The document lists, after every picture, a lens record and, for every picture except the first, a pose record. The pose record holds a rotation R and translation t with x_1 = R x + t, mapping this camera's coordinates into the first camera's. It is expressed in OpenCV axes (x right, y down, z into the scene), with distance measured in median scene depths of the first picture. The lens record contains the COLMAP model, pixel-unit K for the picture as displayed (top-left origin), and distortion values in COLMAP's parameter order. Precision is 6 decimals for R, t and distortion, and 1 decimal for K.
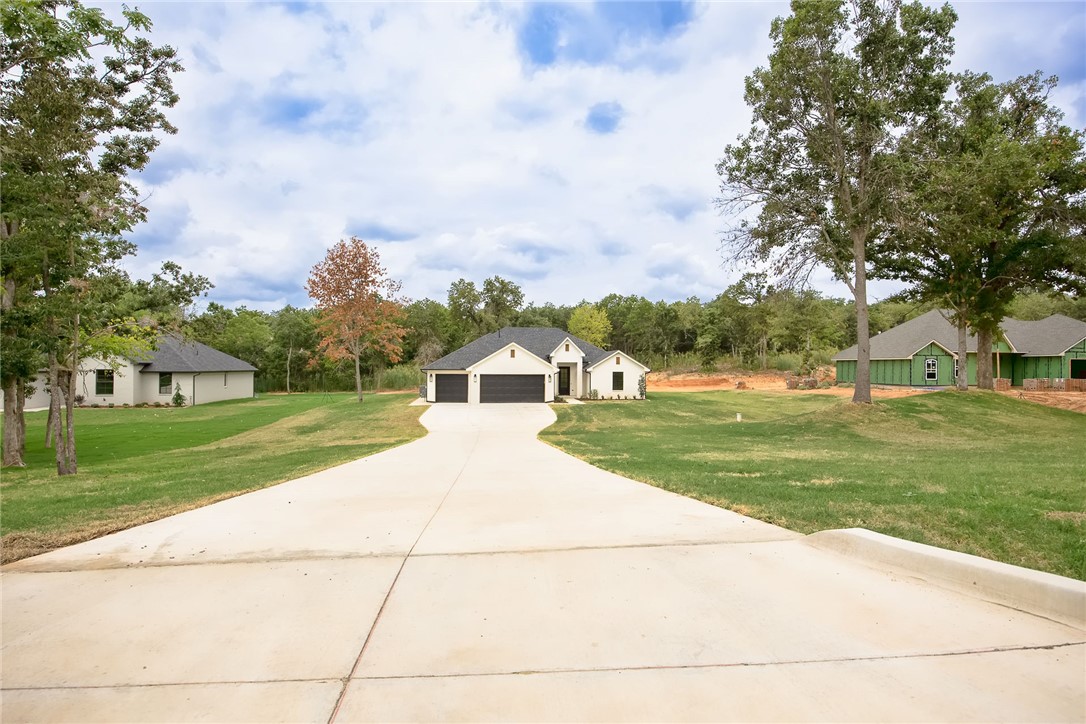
lens RADIAL K [[629.7, 0, 545.2], [0, 629.7, 362.0], [0, 0, 1]] dist [0.002741, 0.000032]
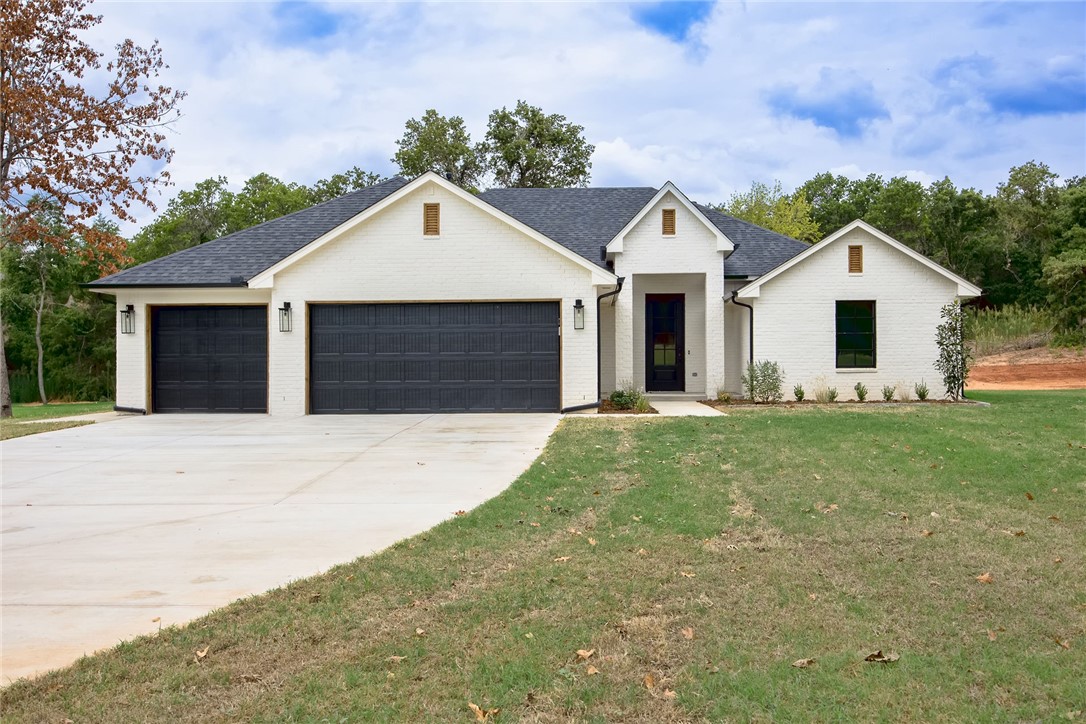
lens RADIAL K [[1025.8, 0, 540.0], [0, 1025.8, 361.5], [0, 0, 1]] dist [0.004368, 0.000000]
pose [[0.987109, -0.012723, -0.159544, 0.051595], [0.012425, 0.999919, -0.002871, 0.041581], [0.159567, 0.000851, 0.987187, 0.543489]]
